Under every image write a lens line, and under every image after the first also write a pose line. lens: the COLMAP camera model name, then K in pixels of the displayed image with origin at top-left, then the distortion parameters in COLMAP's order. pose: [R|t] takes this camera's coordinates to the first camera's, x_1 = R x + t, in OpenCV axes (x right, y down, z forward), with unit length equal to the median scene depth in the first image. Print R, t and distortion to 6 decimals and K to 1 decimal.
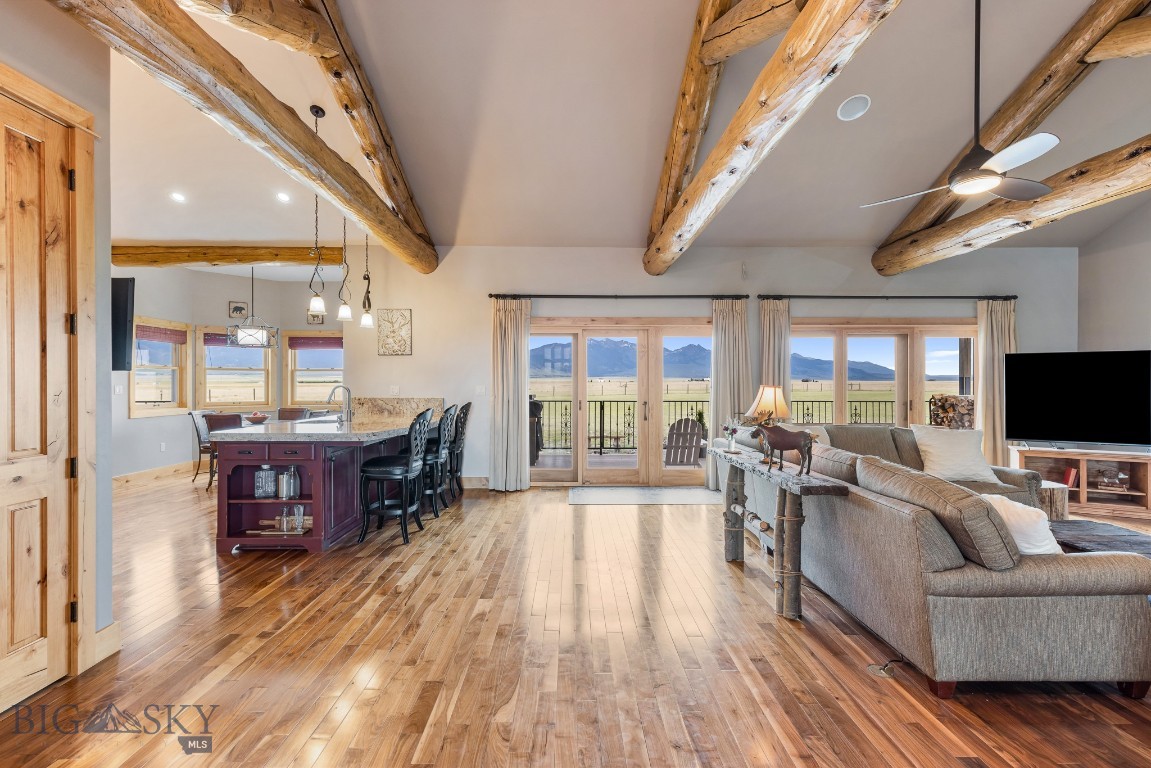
lens RADIAL K [[519.0, 0, 575.7], [0, 519.0, 383.3], [0, 0, 1]] dist [0.004473, -0.000878]
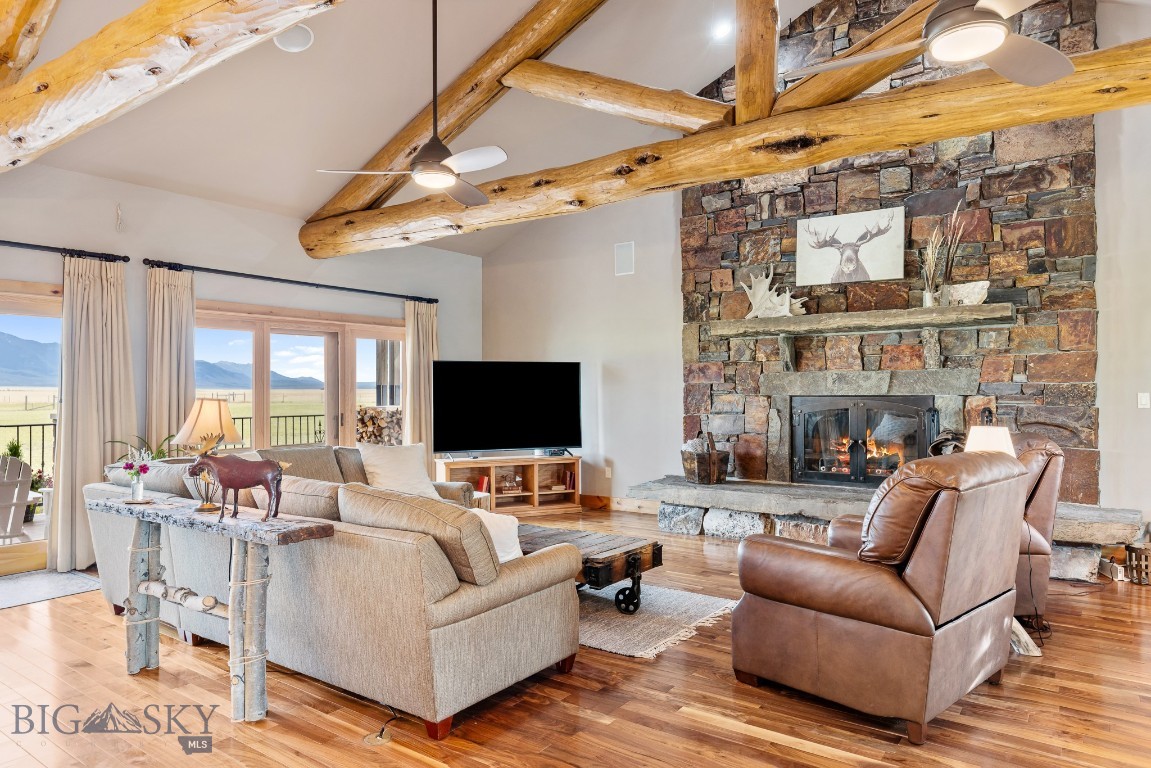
lens RADIAL K [[733.5, 0, 576.3], [0, 733.5, 384.0], [0, 0, 1]] dist [-0.003013, 0.008093]
pose [[0.583949, 0.004454, 0.811778, -0.121297], [0.004356, 0.999953, -0.008620, -0.003558], [-0.811779, 0.008570, 0.583902, 0.030504]]
